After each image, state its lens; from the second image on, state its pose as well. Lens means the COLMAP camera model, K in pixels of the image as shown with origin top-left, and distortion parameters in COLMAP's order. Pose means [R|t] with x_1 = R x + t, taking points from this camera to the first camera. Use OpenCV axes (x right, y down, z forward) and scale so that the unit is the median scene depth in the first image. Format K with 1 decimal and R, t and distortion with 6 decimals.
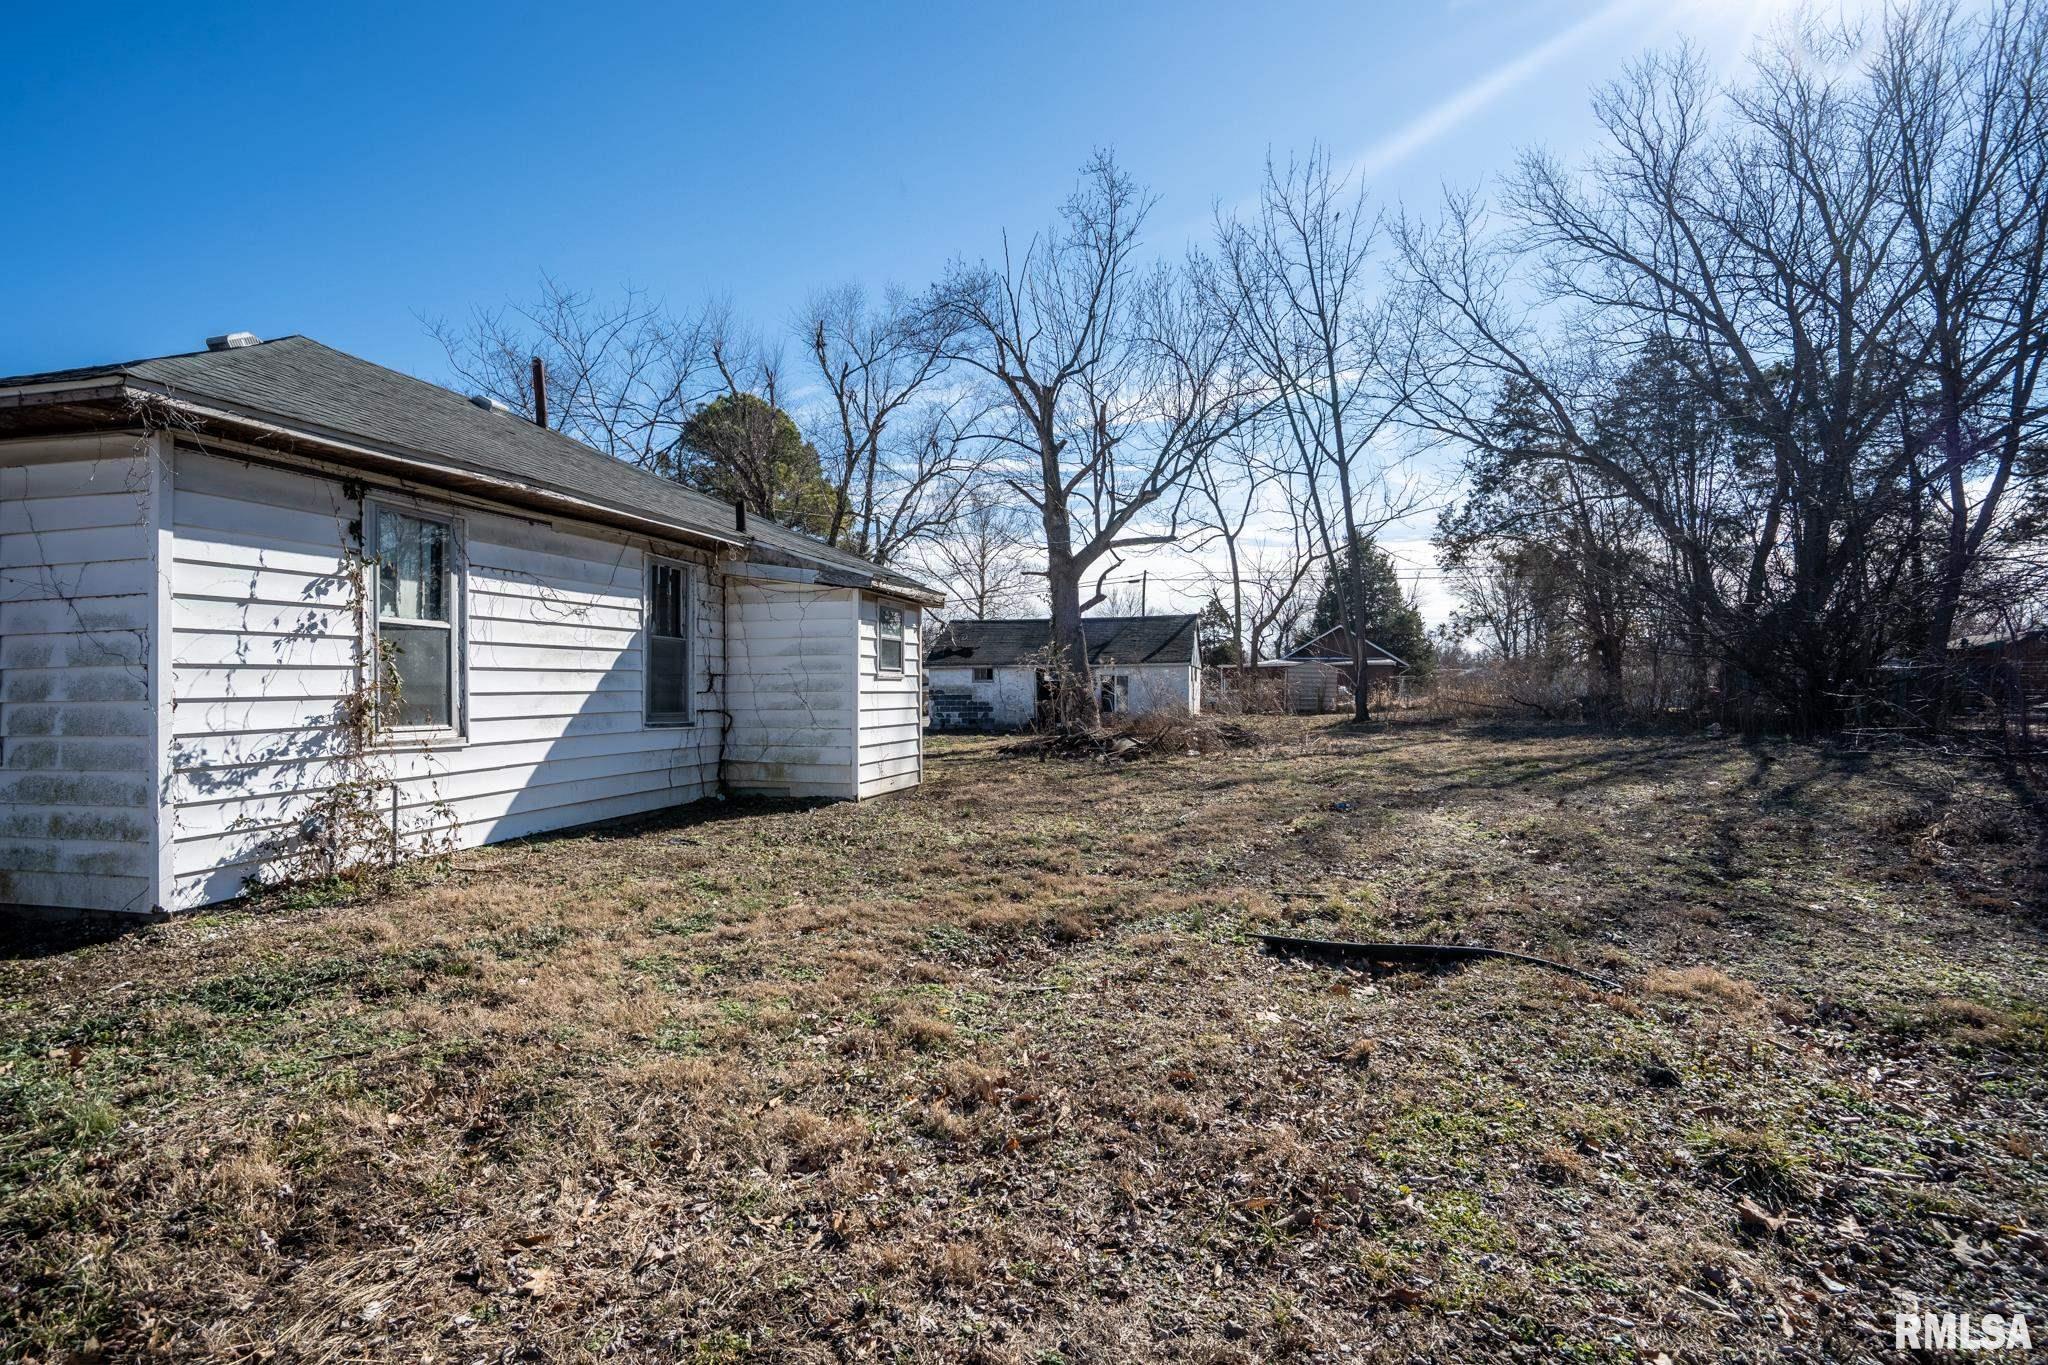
lens RADIAL K [[965.3, 0, 1027.2], [0, 965.3, 686.3], [0, 0, 1]] dist [-0.061908, 0.026979]
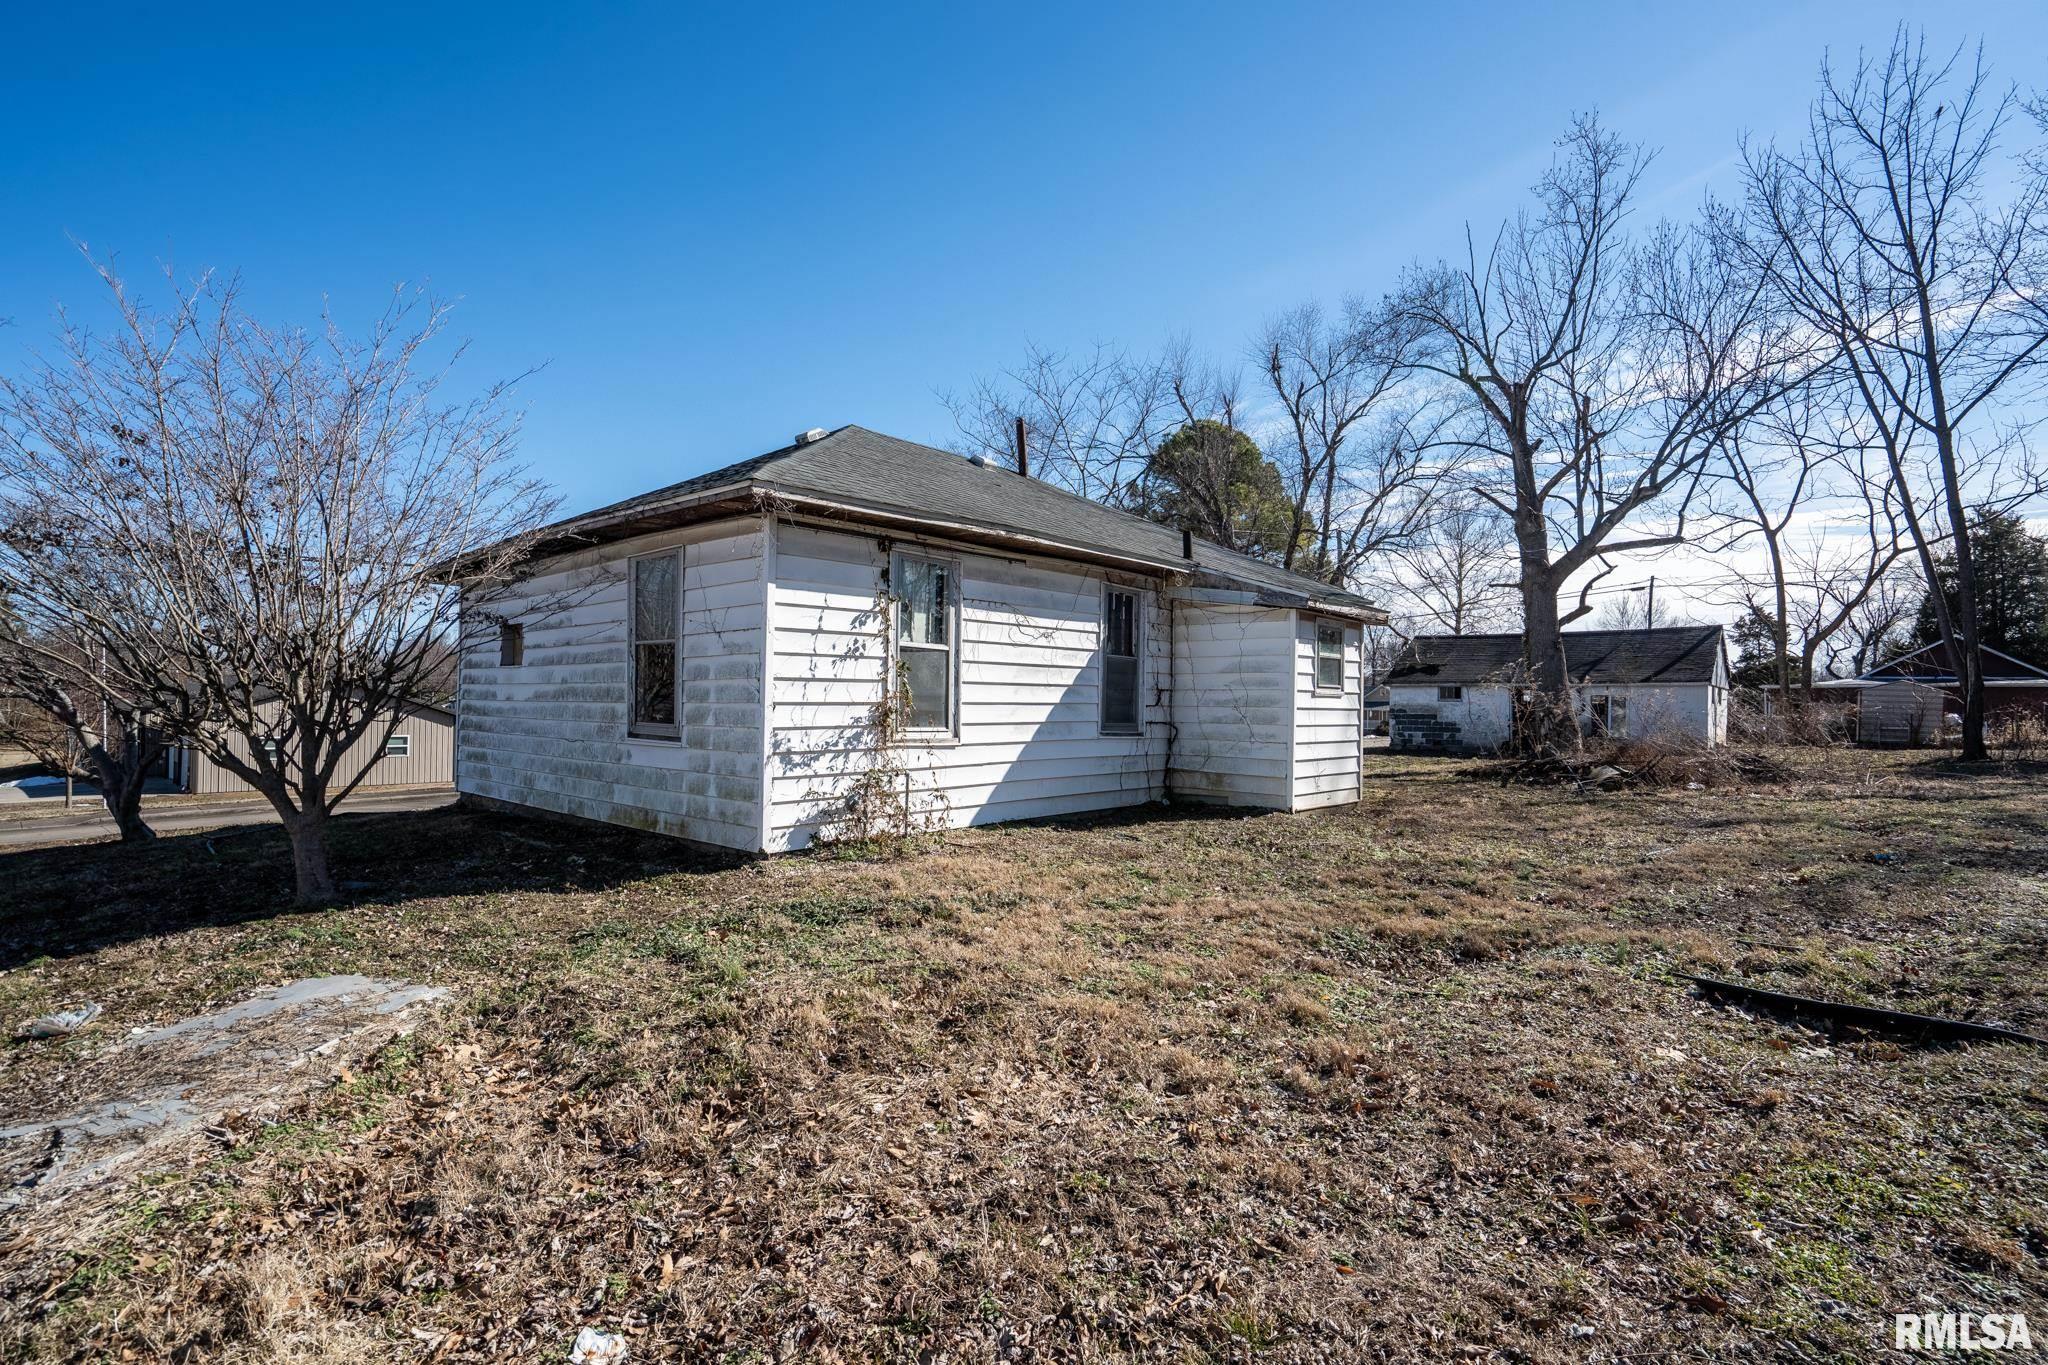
lens RADIAL K [[965.3, 0, 1027.2], [0, 965.3, 686.3], [0, 0, 1]] dist [-0.061908, 0.026979]
pose [[0.889432, 0.009712, -0.456964, 0.076026], [-0.017412, 0.999768, -0.012642, 0.000881], [0.456735, 0.019201, 0.889395, -0.098973]]
